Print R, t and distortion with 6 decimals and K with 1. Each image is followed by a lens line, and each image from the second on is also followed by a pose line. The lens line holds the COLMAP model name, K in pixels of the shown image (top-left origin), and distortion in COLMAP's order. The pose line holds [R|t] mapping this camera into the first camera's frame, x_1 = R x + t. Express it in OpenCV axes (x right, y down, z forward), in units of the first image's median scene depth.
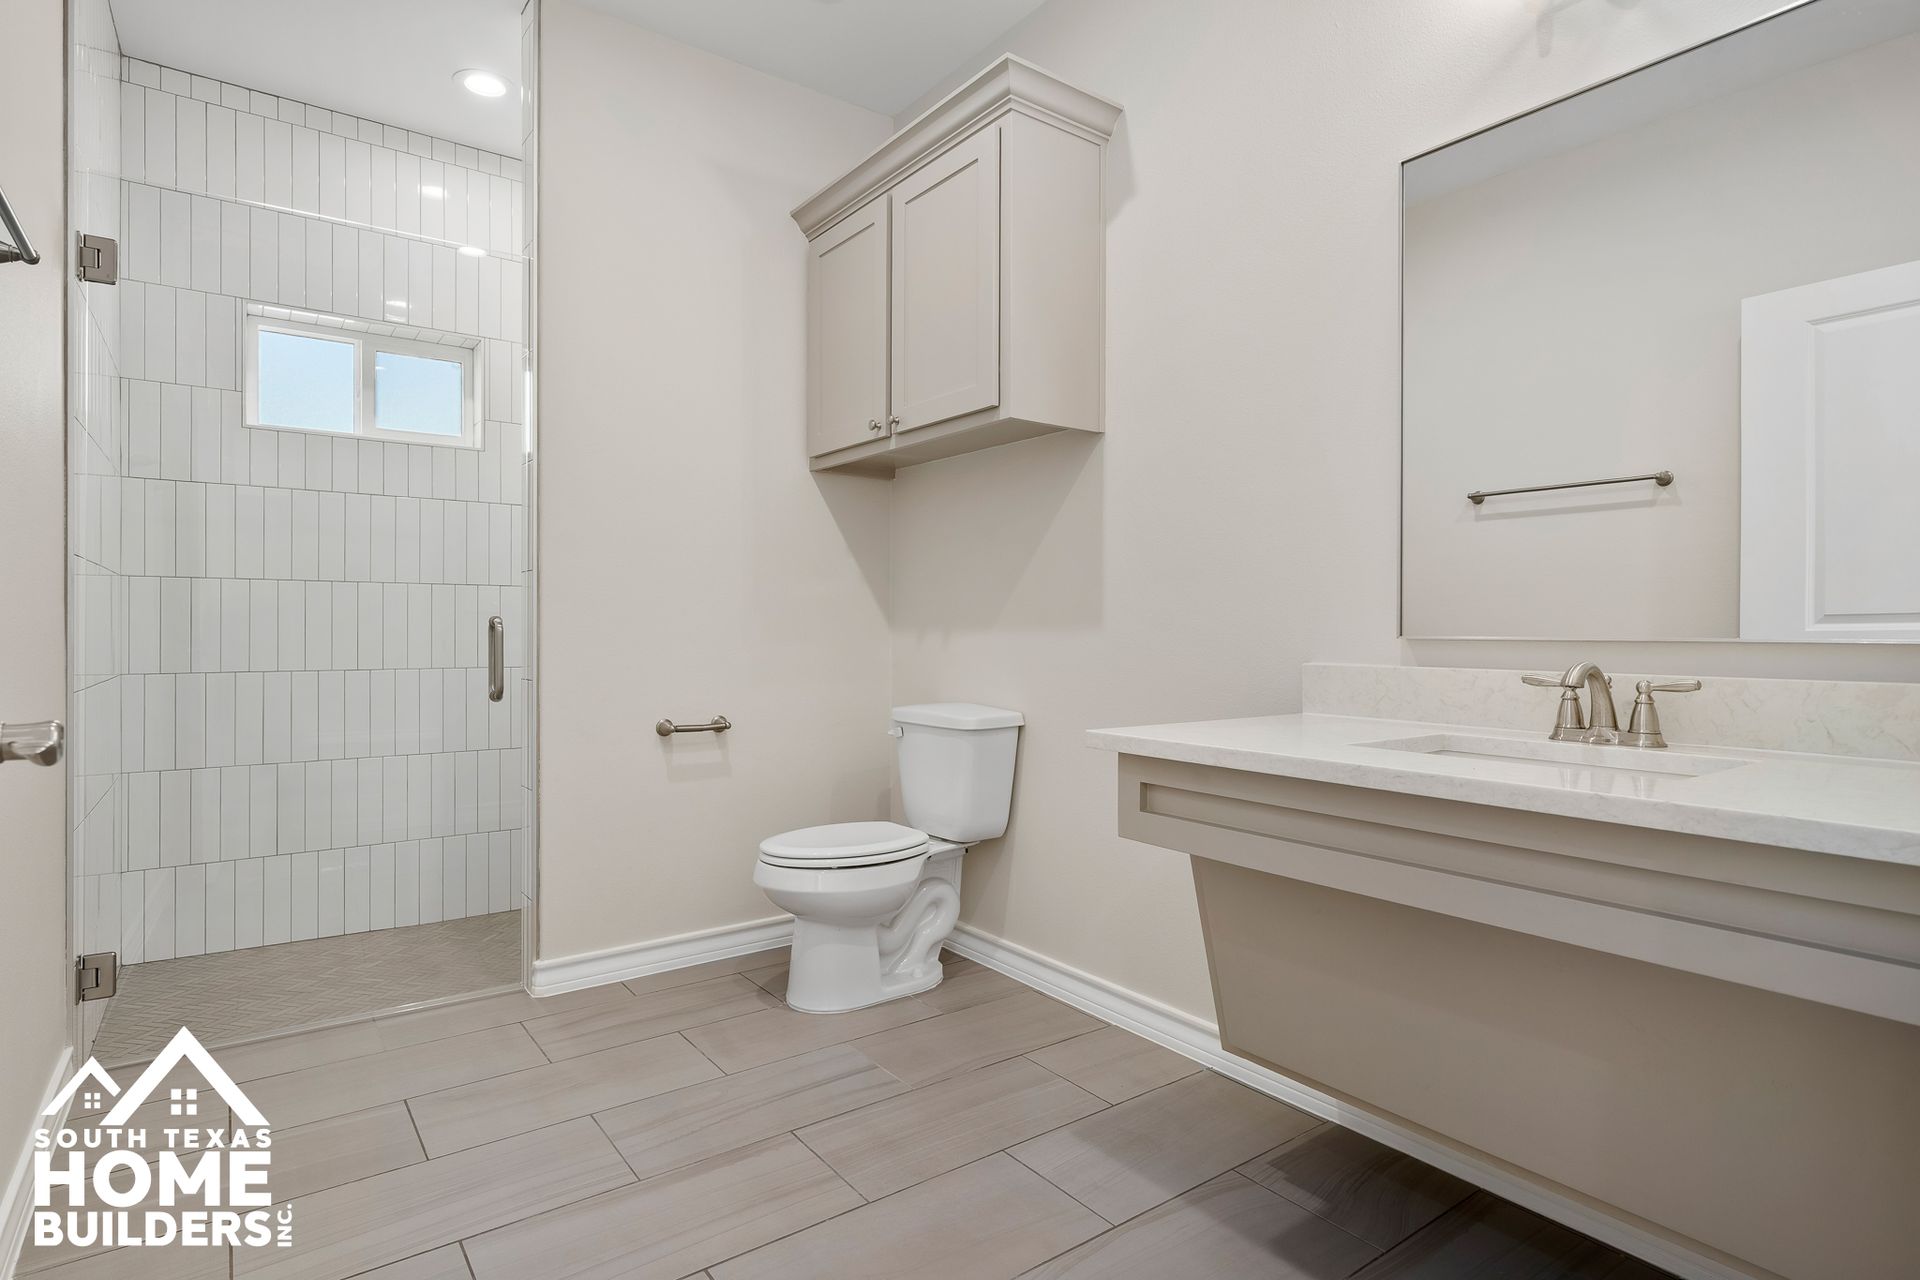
lens RADIAL K [[973.9, 0, 963.5], [0, 973.9, 616.1], [0, 0, 1]] dist [0.006931, -0.000862]
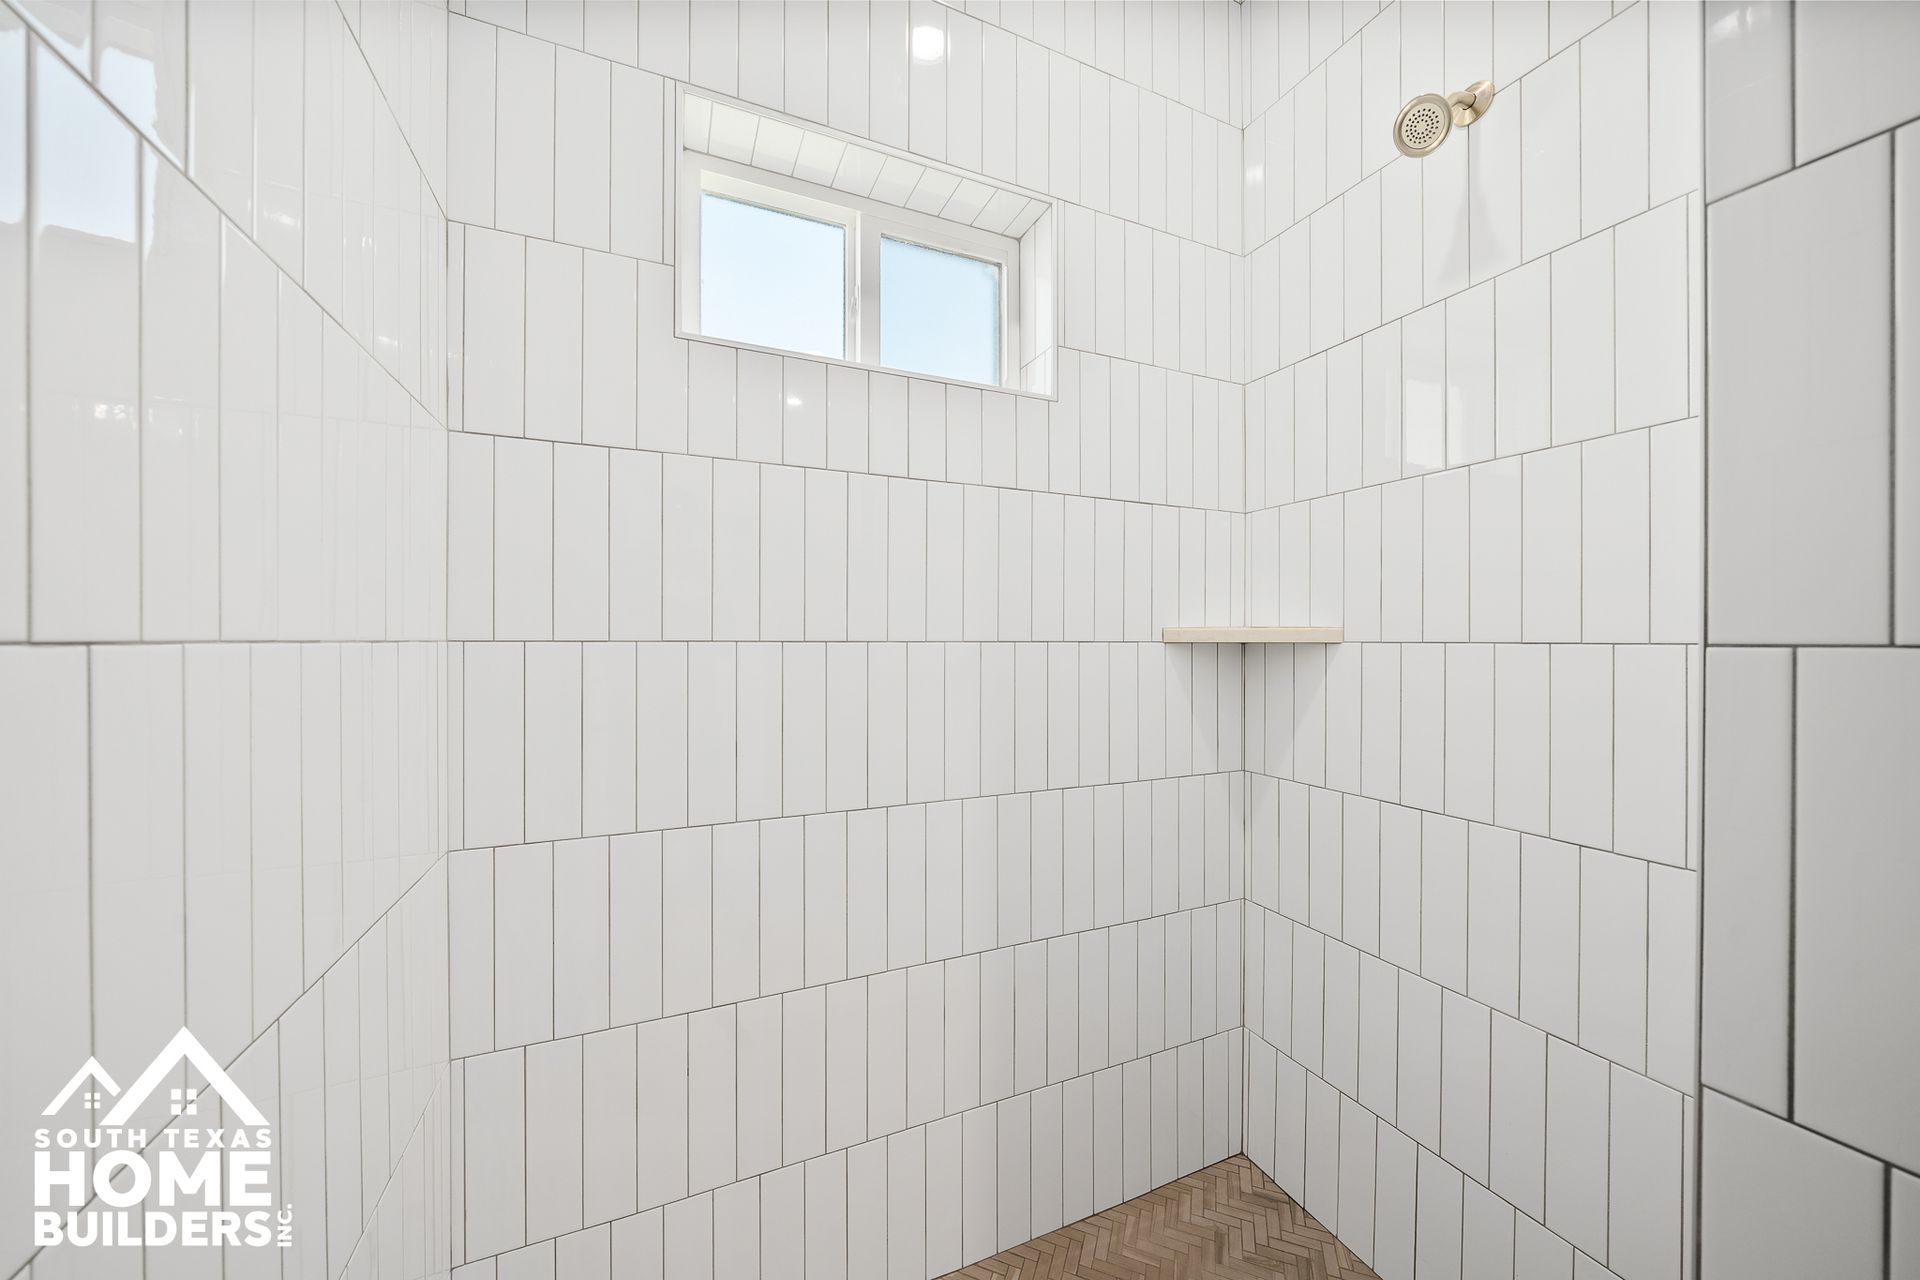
lens RADIAL K [[691.9, 0, 978.5], [0, 691.9, 643.8], [0, 0, 1]] dist [-0.001177, -0.000128]
pose [[0.972711, -0.011294, -0.231746, -0.475195], [0.009879, 0.999925, -0.007266, -0.031335], [0.231811, 0.004778, 0.972749, 0.650409]]
